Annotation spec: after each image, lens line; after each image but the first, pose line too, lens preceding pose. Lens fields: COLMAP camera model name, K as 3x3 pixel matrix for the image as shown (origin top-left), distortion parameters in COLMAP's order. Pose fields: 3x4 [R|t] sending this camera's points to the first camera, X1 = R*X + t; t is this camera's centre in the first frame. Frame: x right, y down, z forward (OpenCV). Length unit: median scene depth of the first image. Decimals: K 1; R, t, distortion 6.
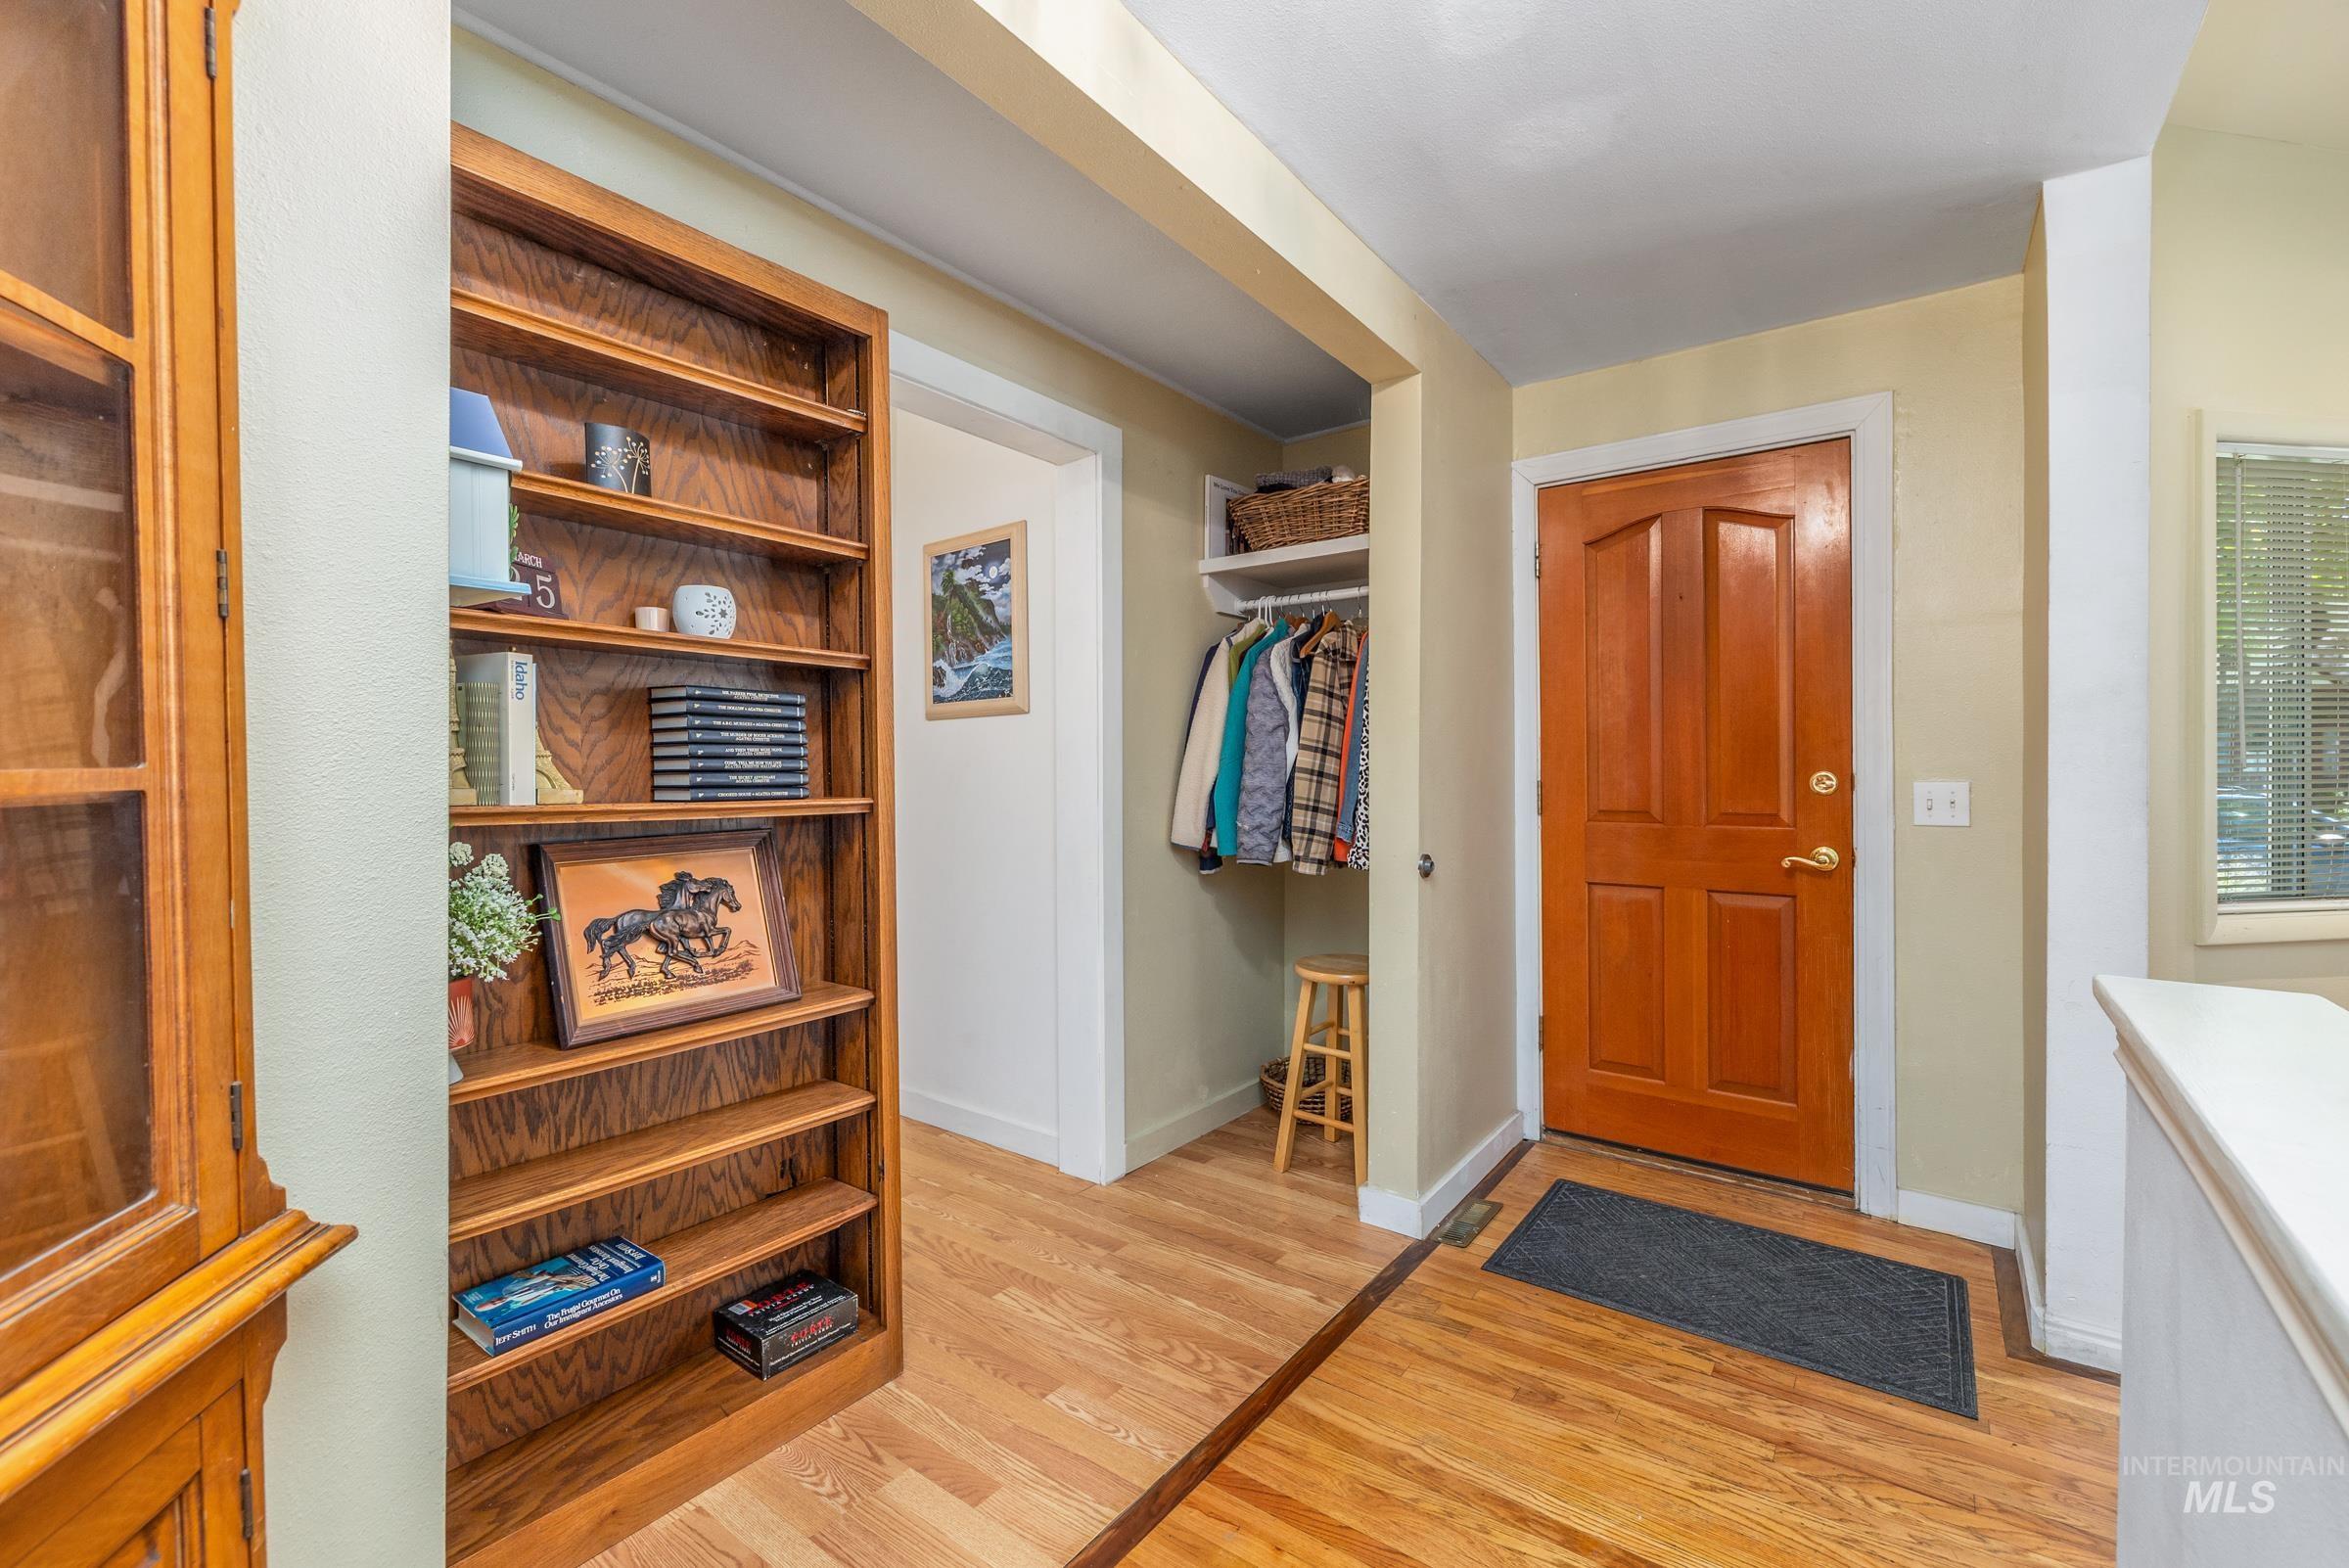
lens RADIAL K [[997.5, 0, 1164.7], [0, 997.5, 788.1], [0, 0, 1]] dist [0.000733, 0.000106]
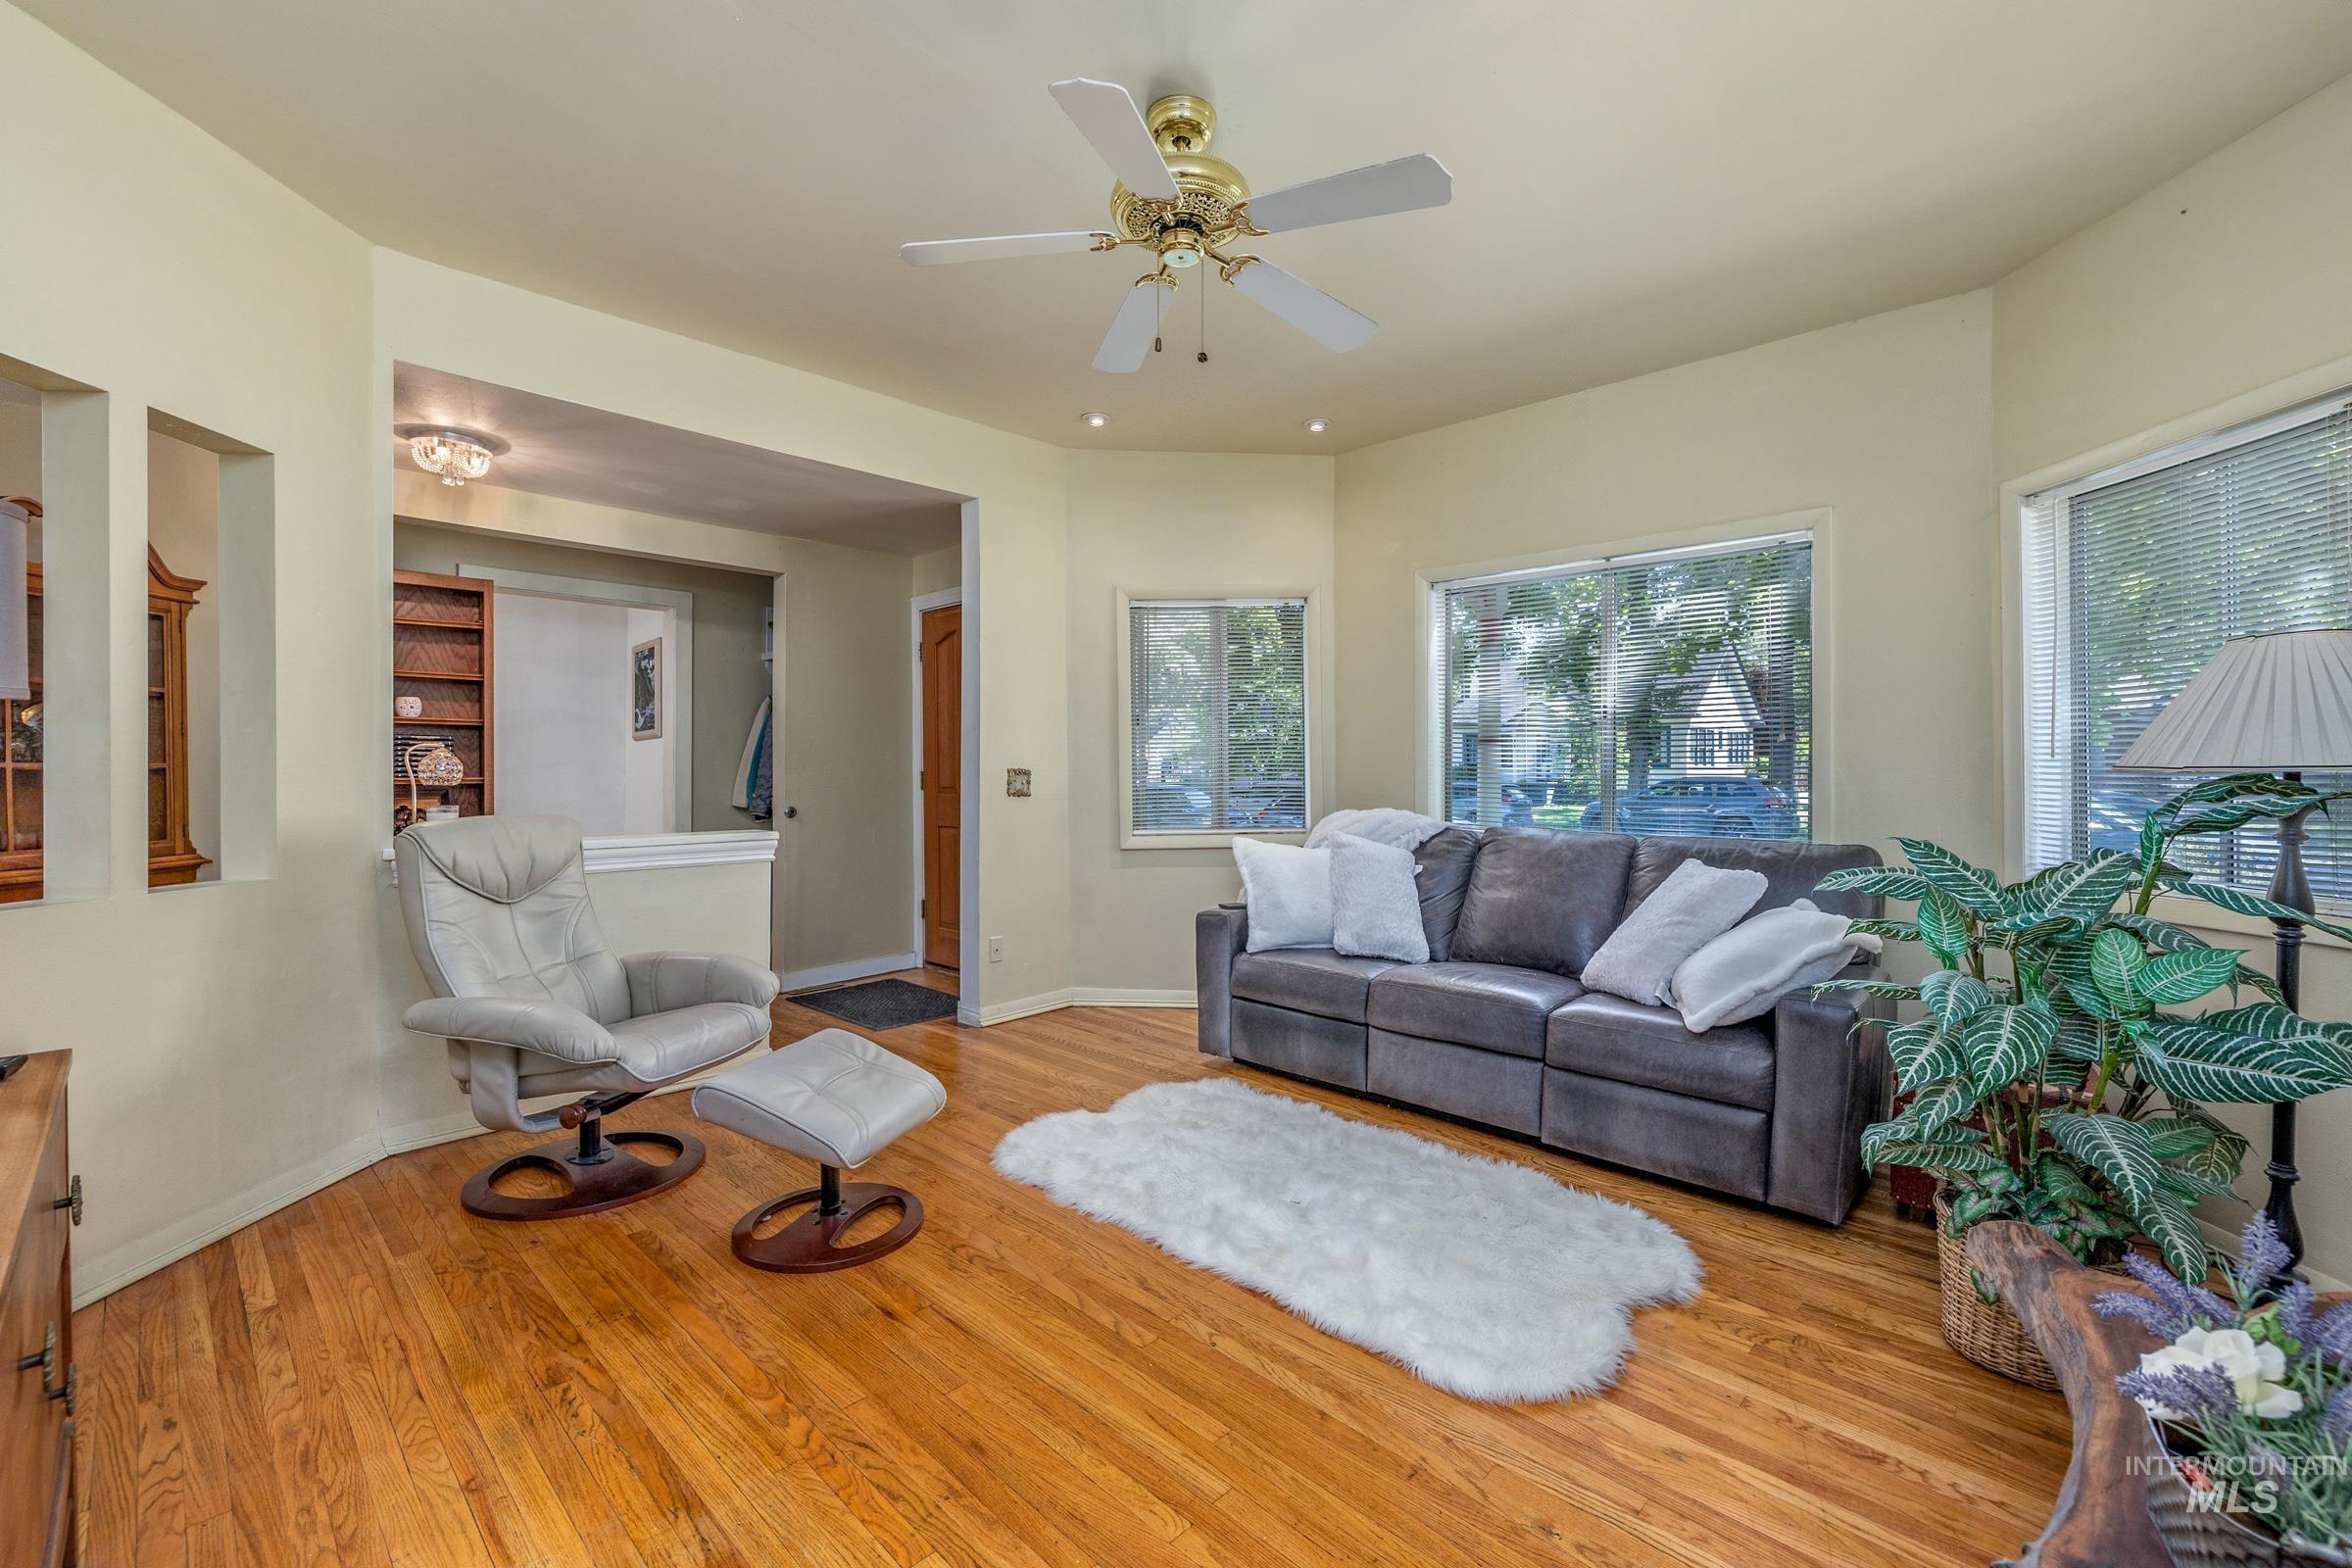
lens RADIAL K [[998.7, 0, 1186.7], [0, 998.7, 782.6], [0, 0, 1]] dist [0.000733, 0.000106]
pose [[0.994094, -0.008407, -0.108197, 1.788440], [0.007403, 0.999926, -0.009683, 0.063303], [0.108270, 0.008825, 0.994082, -1.337992]]
